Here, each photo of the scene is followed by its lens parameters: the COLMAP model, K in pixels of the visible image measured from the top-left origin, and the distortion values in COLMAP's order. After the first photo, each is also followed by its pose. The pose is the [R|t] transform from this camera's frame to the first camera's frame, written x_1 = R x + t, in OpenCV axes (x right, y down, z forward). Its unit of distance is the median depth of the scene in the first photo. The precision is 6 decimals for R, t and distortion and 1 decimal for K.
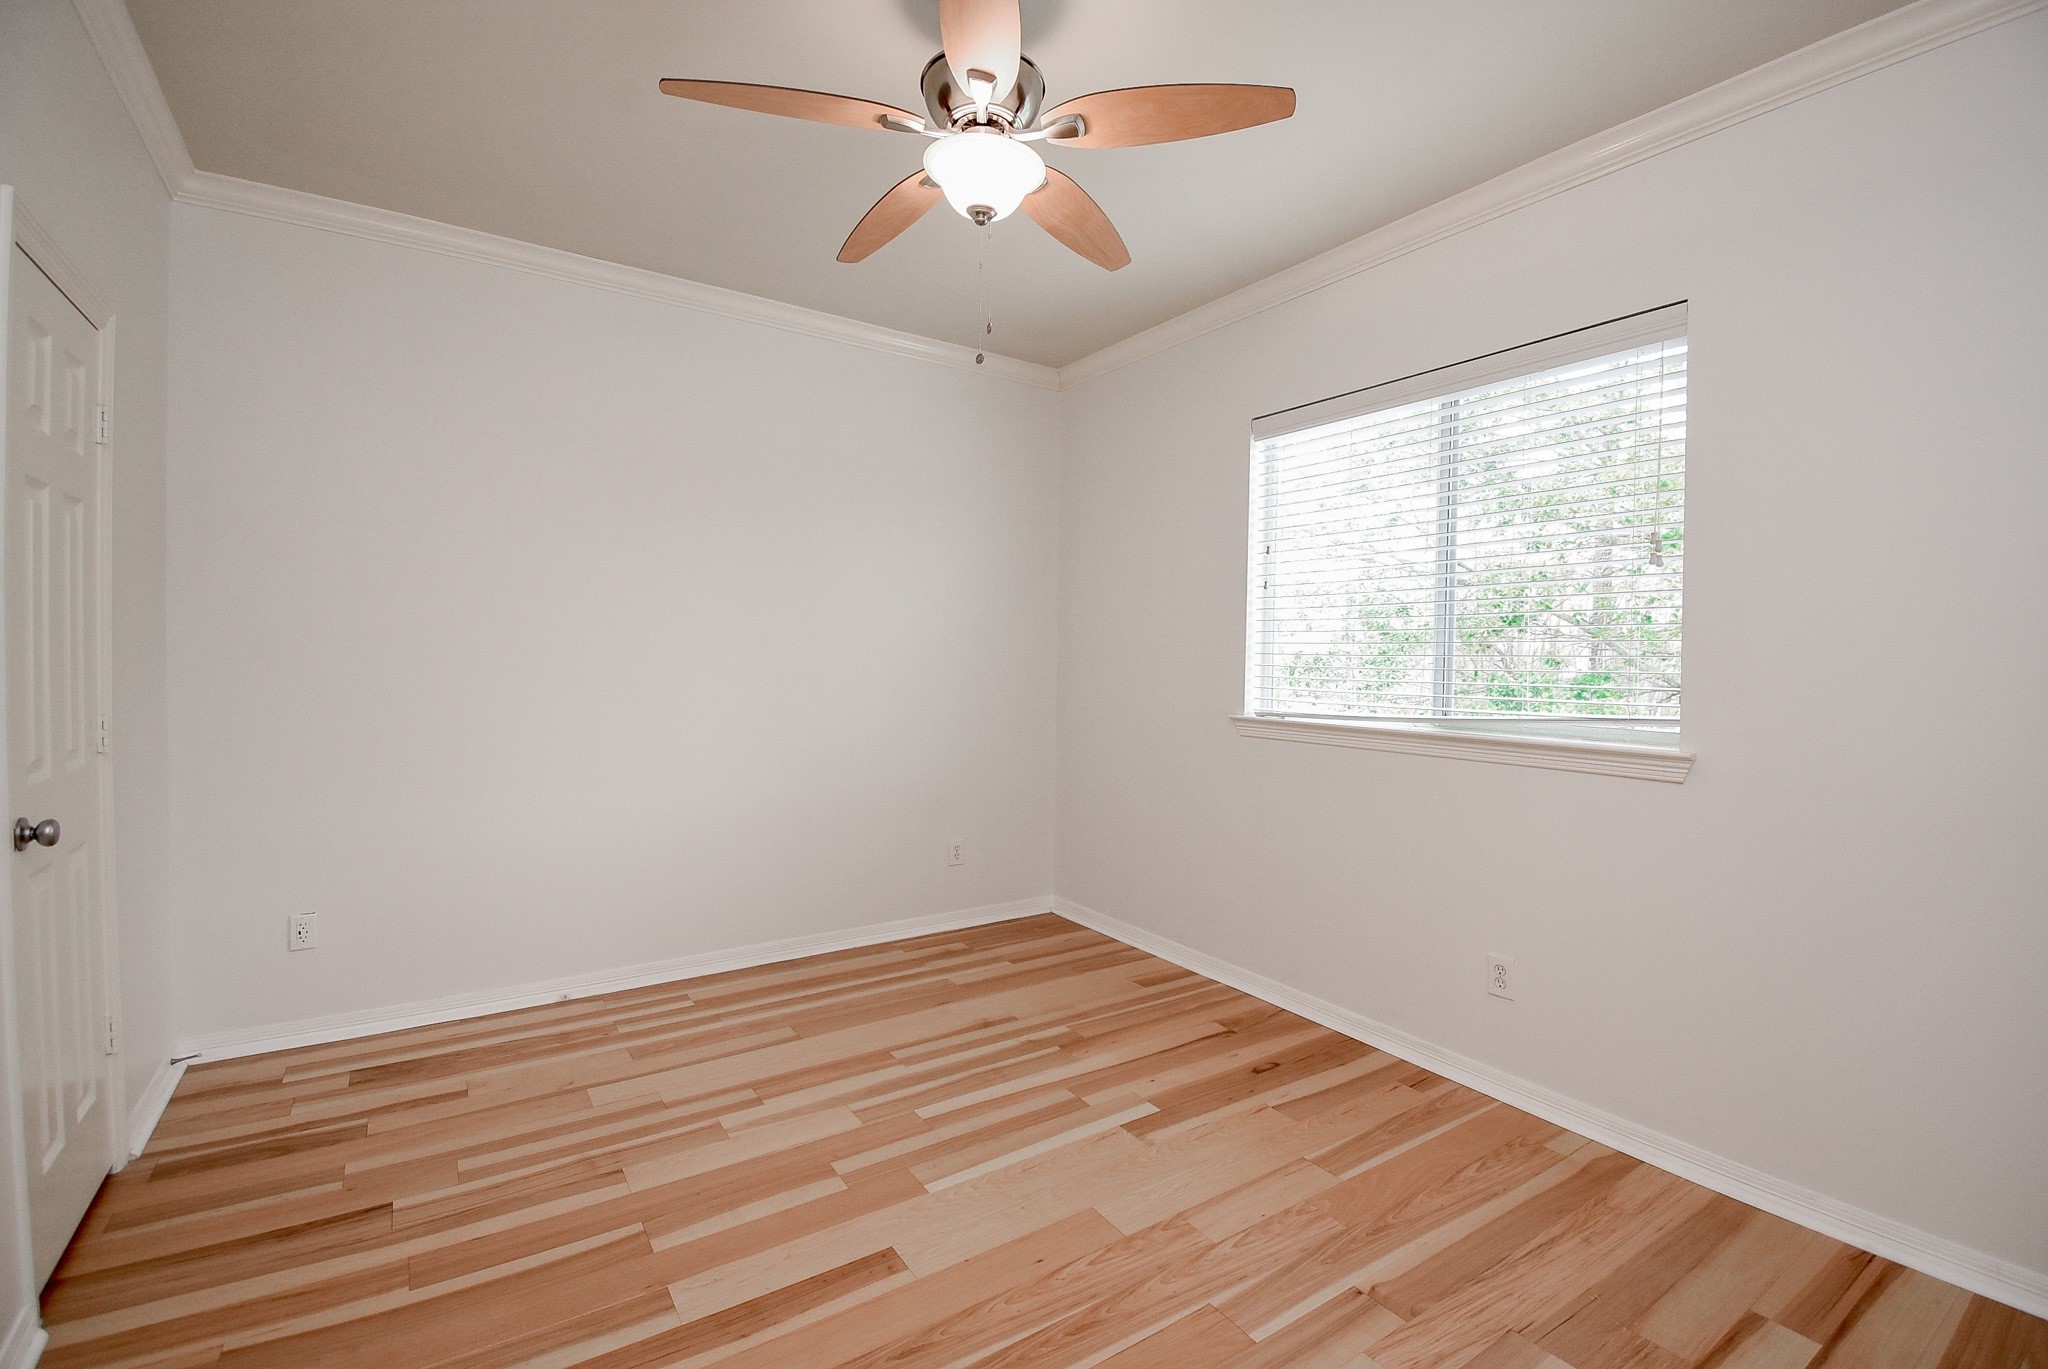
lens RADIAL K [[903.8, 0, 1030.2], [0, 903.8, 677.2], [0, 0, 1]] dist [0.021611, -0.025958]
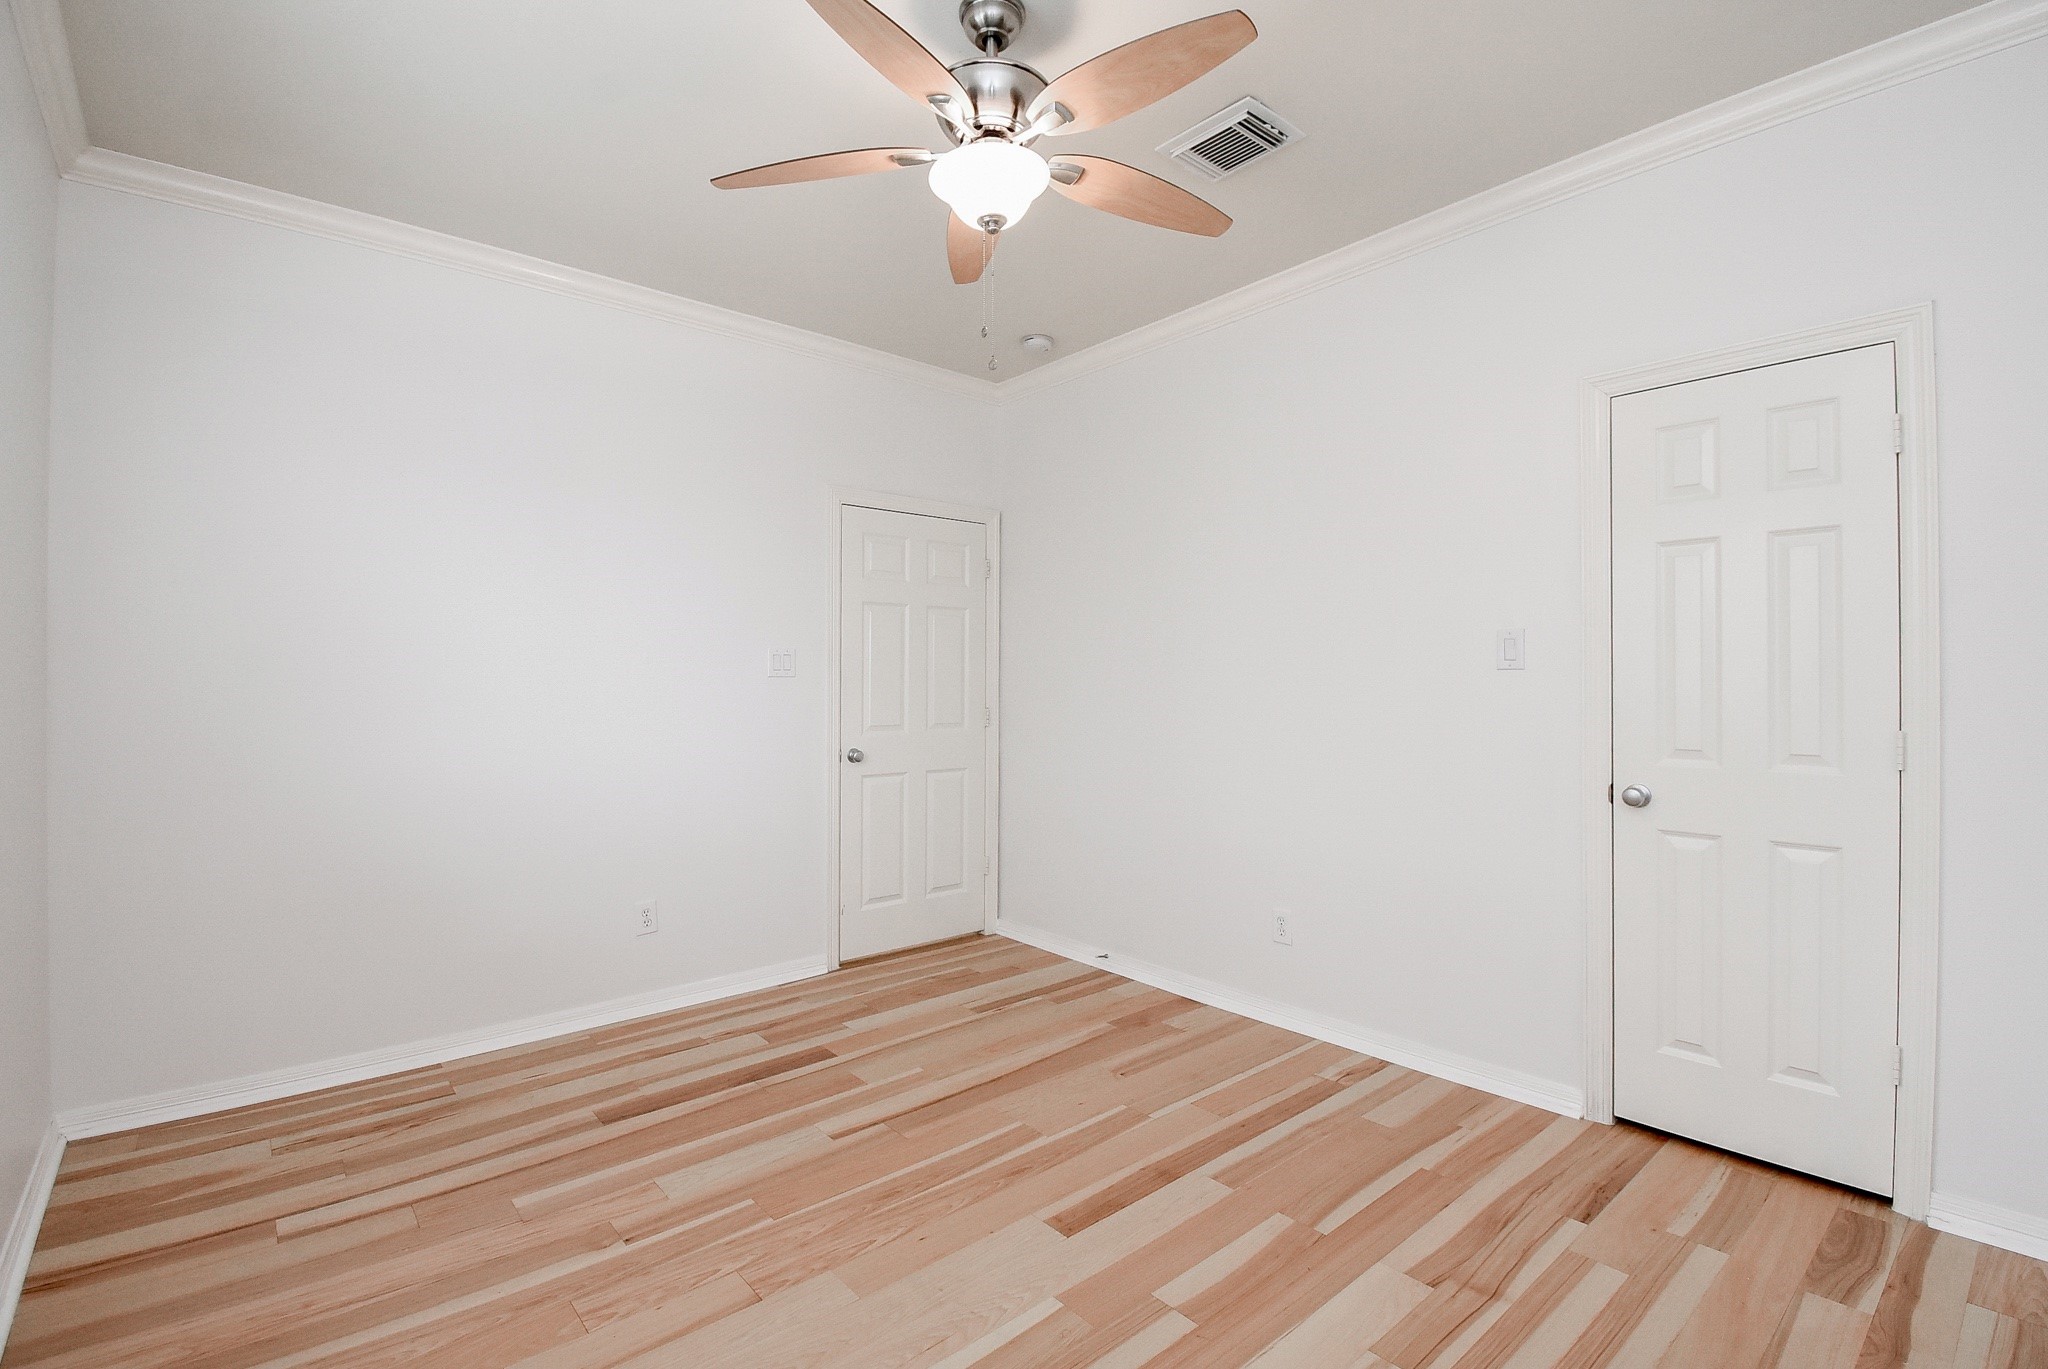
lens RADIAL K [[932.2, 0, 1024.0], [0, 932.2, 684.5], [0, 0, 1]] dist [0.017883, -0.019029]
pose [[-0.993001, -0.011349, -0.117561, 0.027750], [-0.013475, 0.999759, 0.017302, -0.016133], [0.117337, 0.018765, -0.992915, 2.044568]]
